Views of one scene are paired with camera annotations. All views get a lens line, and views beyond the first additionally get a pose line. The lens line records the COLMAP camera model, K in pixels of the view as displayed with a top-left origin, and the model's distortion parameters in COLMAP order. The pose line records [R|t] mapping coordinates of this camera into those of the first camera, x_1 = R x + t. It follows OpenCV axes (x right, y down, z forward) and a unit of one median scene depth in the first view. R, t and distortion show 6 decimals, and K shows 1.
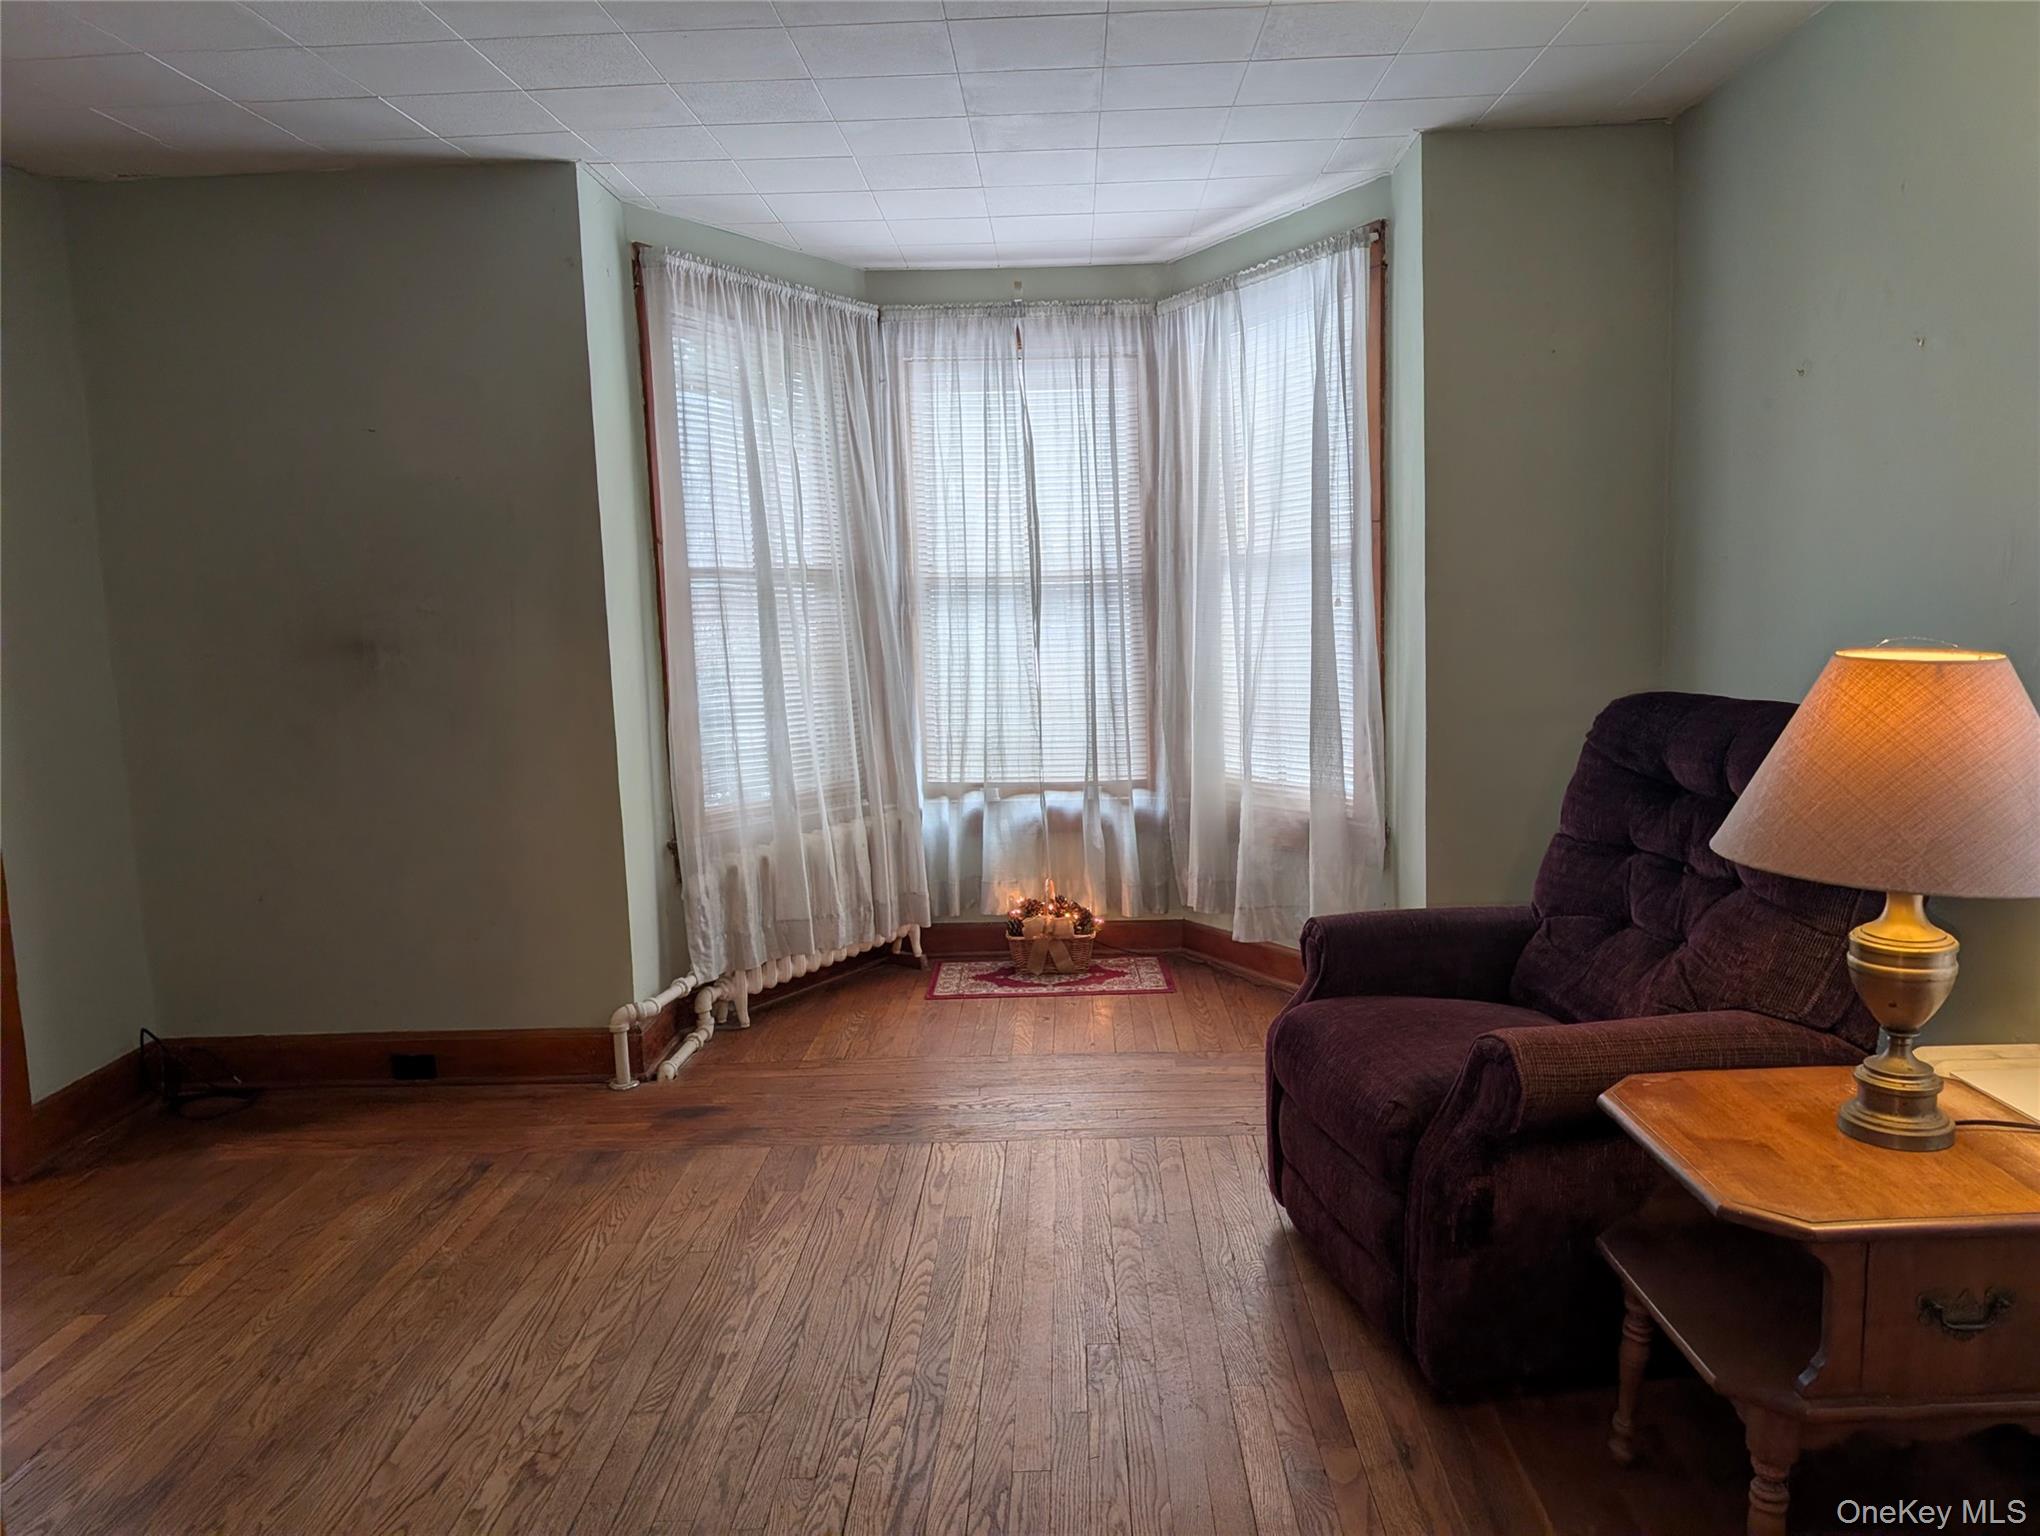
lens RADIAL K [[1455.4, 0, 1031.2], [0, 1455.4, 770.1], [0, 0, 1]] dist [0.035526, -0.023488]
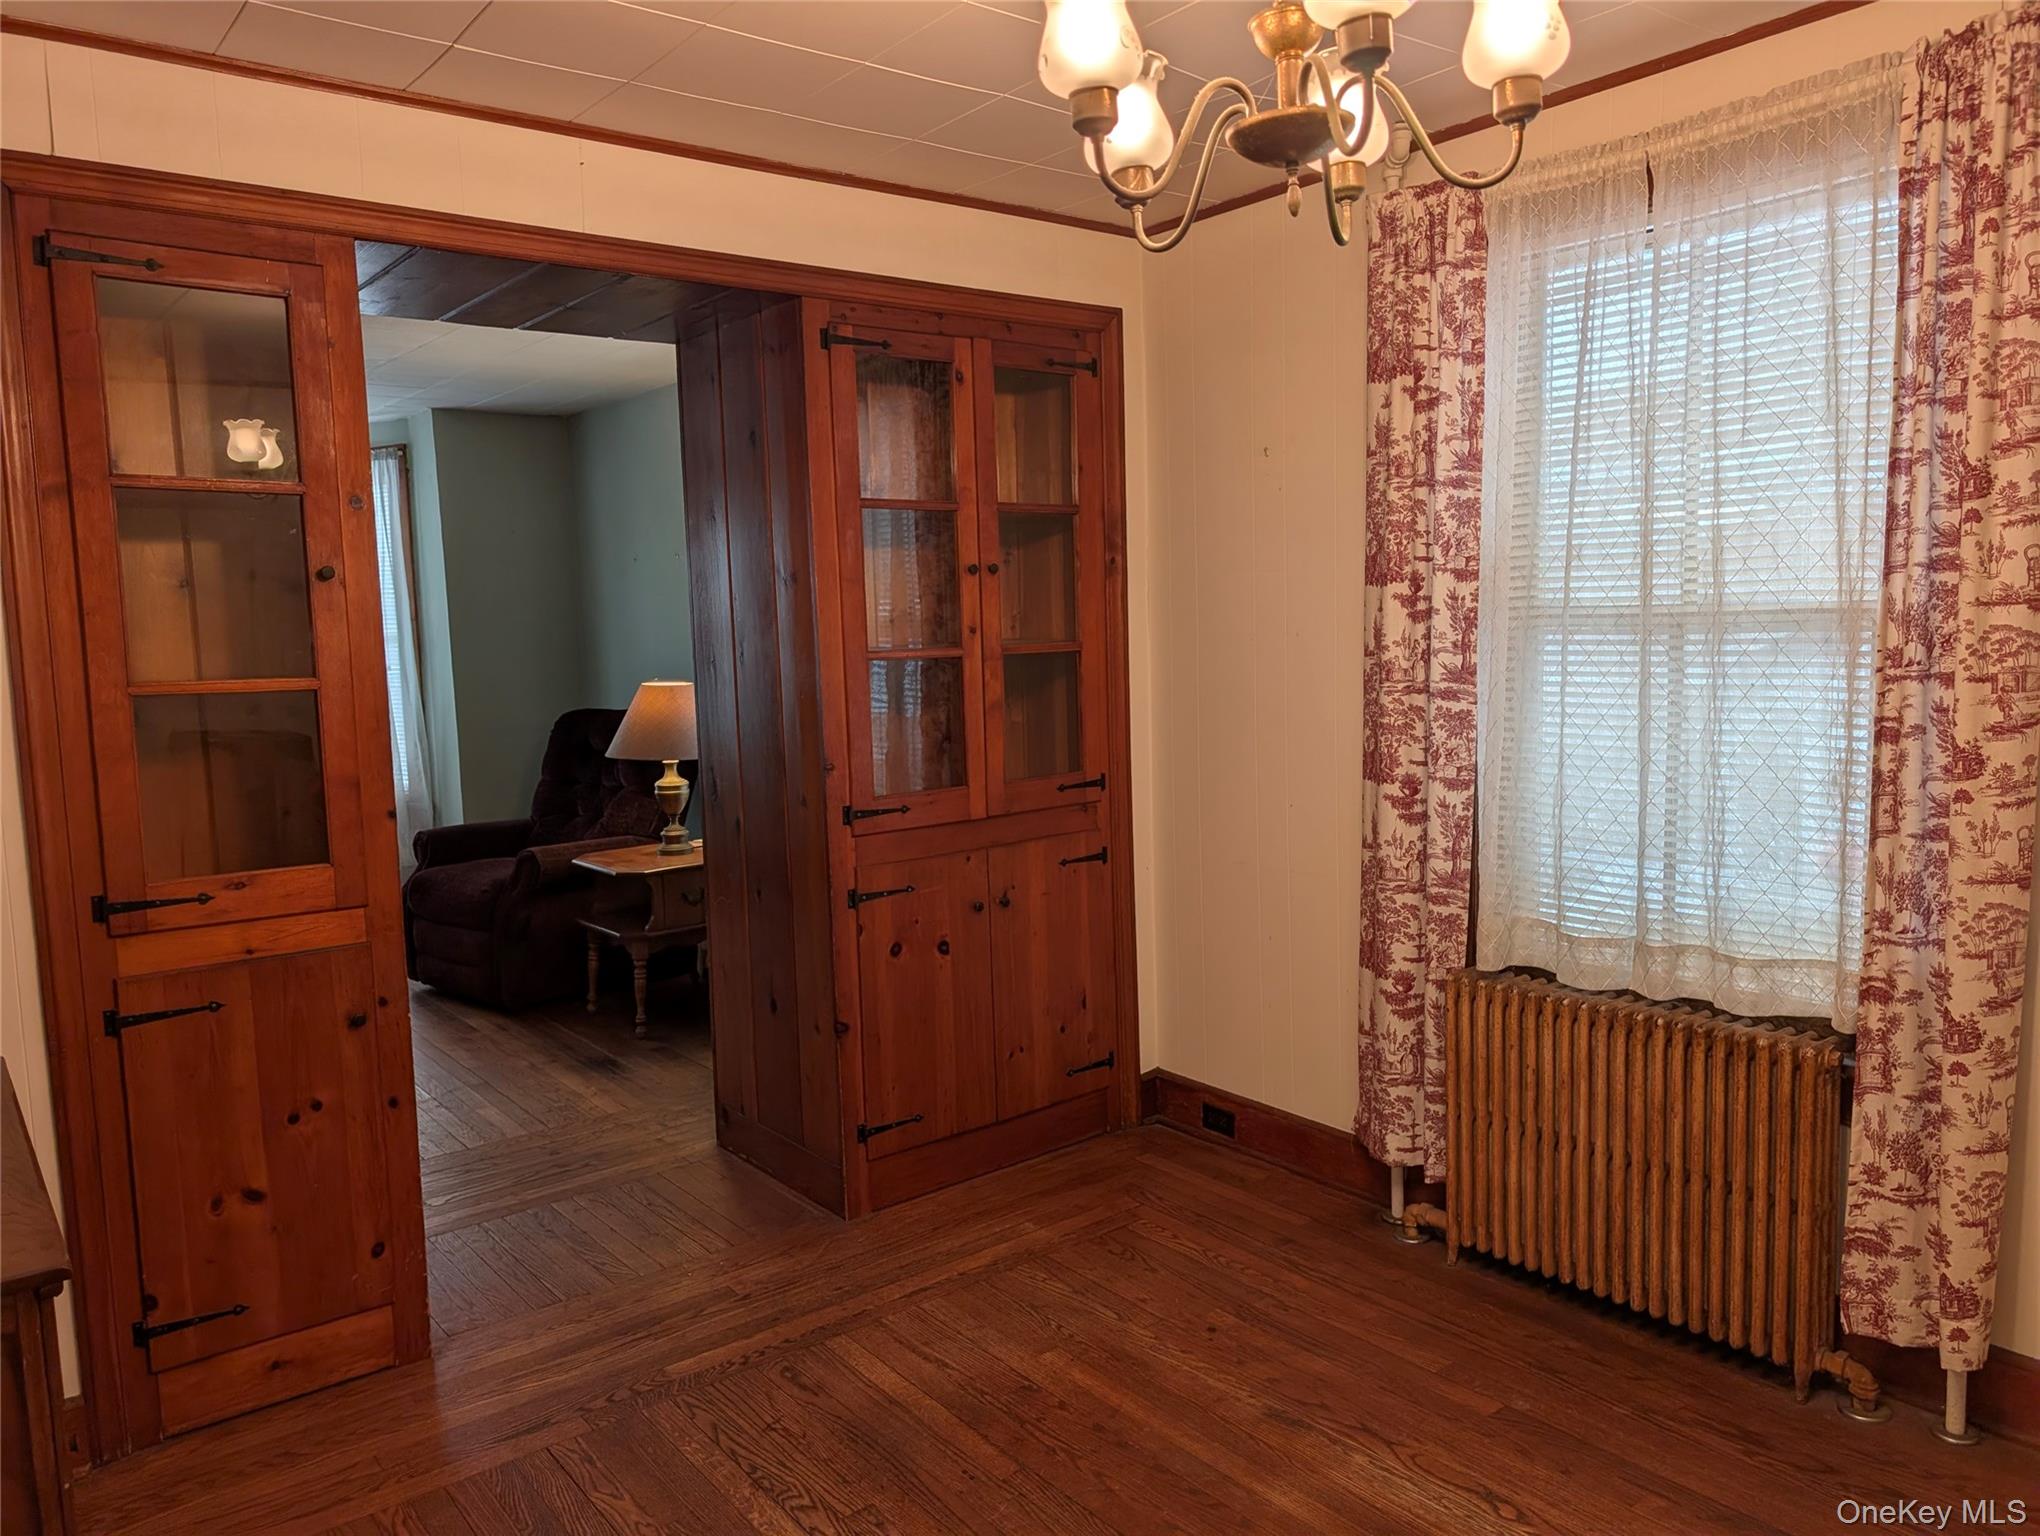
lens RADIAL K [[1455.4, 0, 1031.2], [0, 1455.4, 770.1], [0, 0, 1]] dist [0.035526, -0.023488]
pose [[0.764688, -0.056610, 0.641909, -0.294106], [0.088136, 0.995961, -0.017161, 0.087808], [-0.638345, 0.069698, 0.766588, -0.692185]]
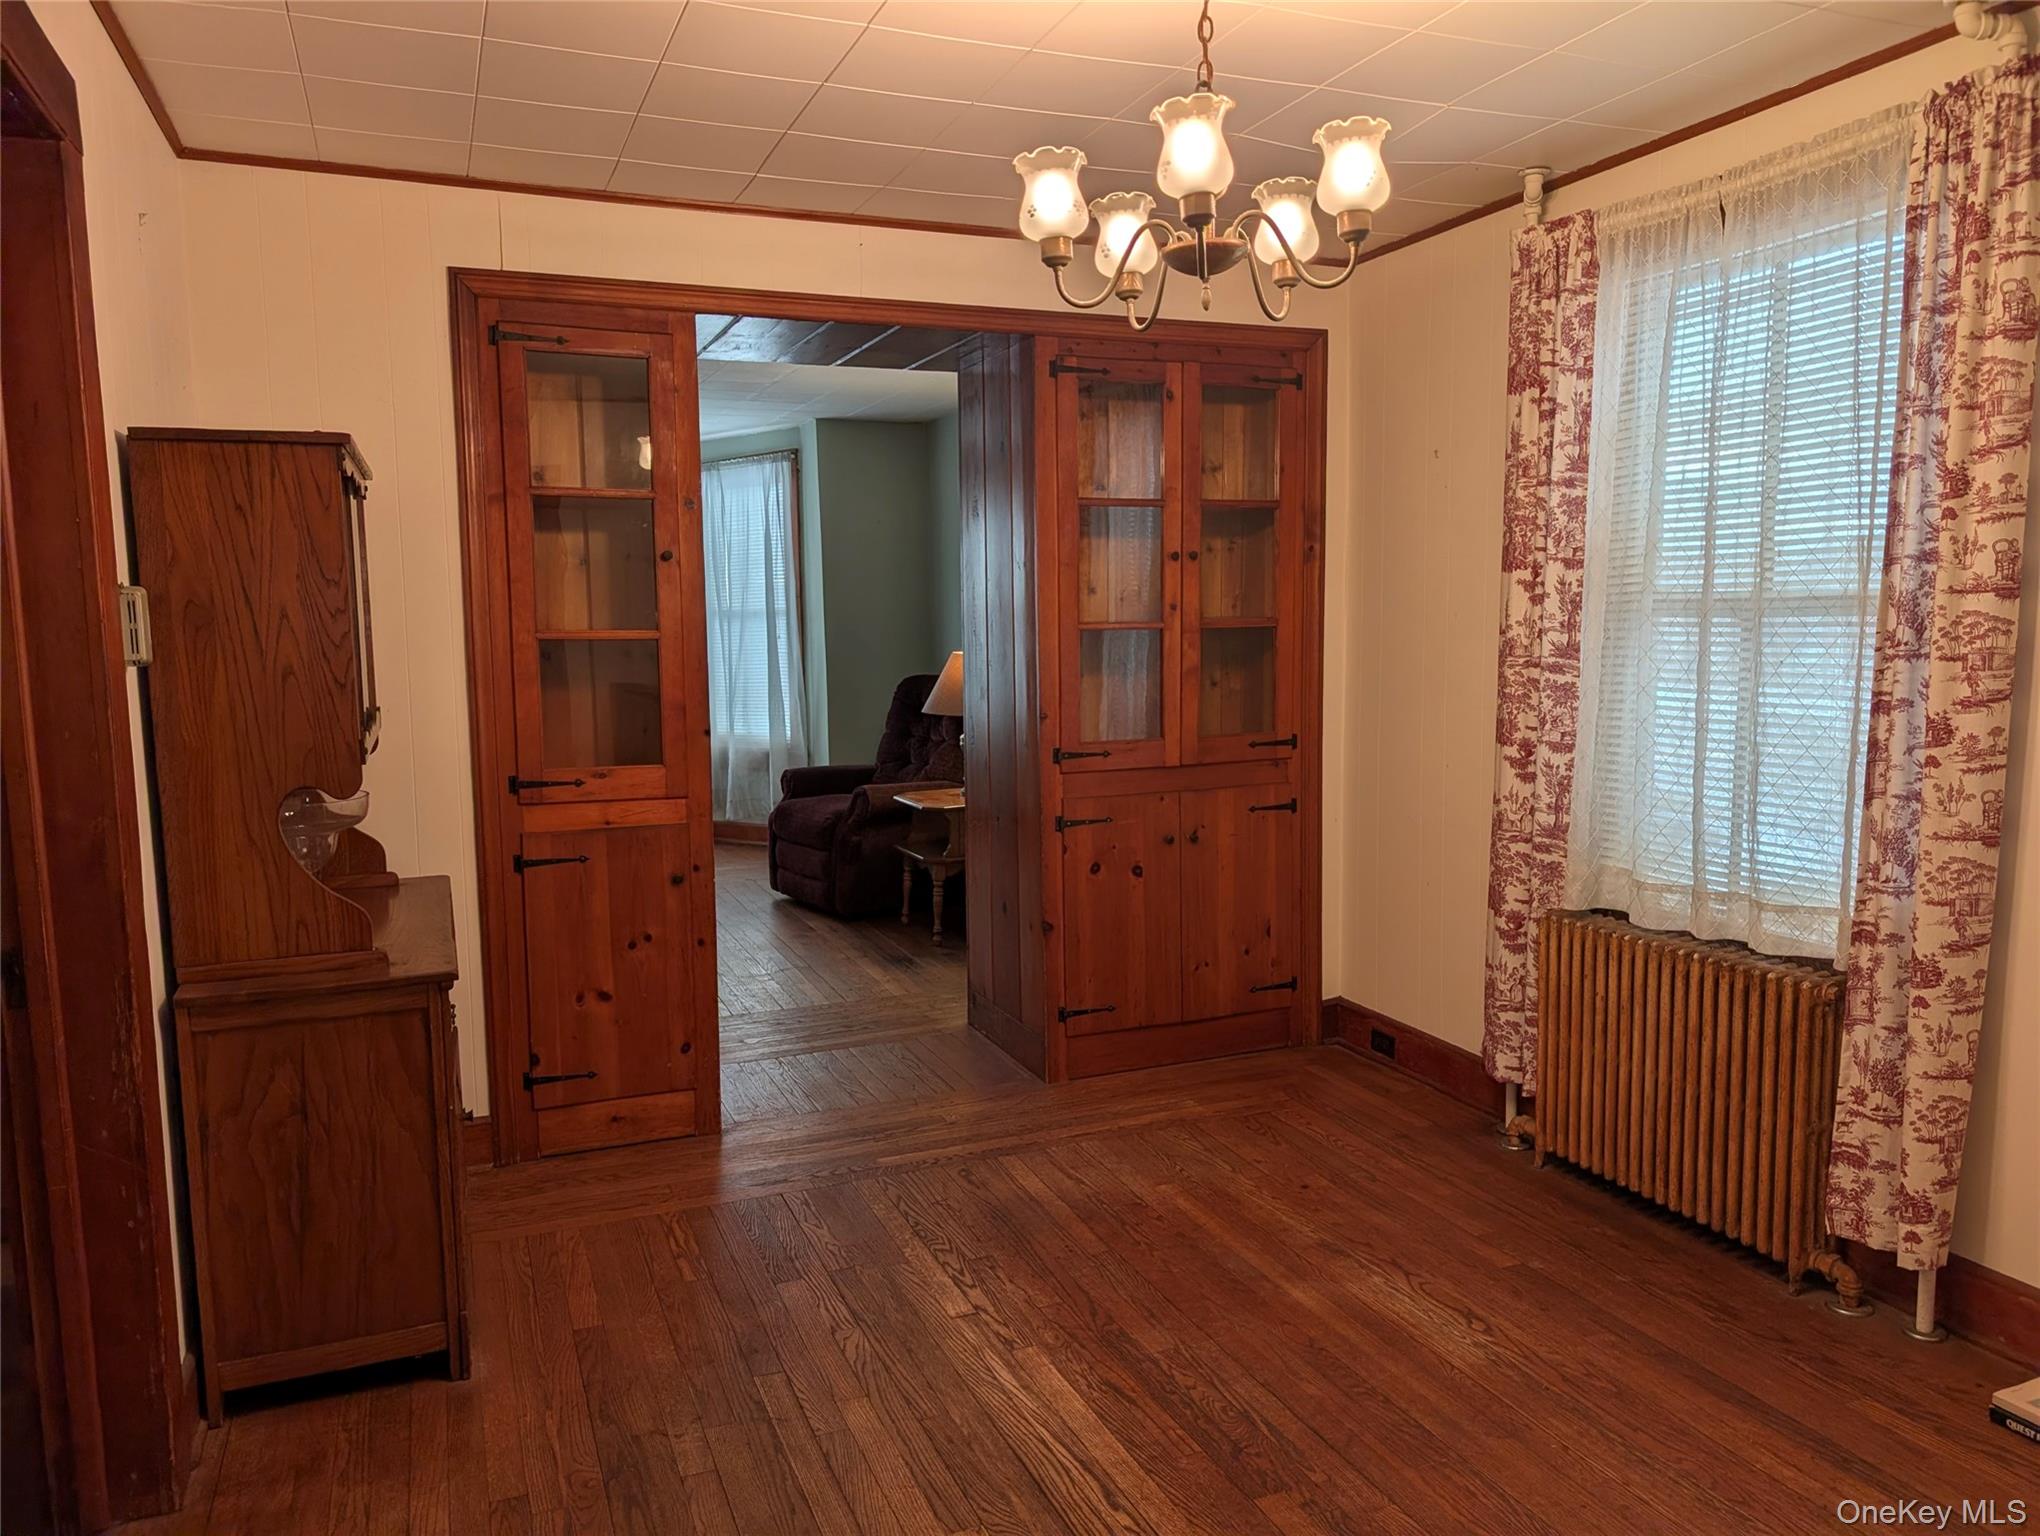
lens RADIAL K [[1451.2, 0, 1041.9], [0, 1451.2, 768.3], [0, 0, 1]] dist [0.049560, -0.027856]
pose [[0.909584, -0.022148, 0.414930, -0.277916], [0.036254, 0.999000, -0.026150, 0.122758], [-0.413936, 0.038829, 0.909477, -0.894577]]
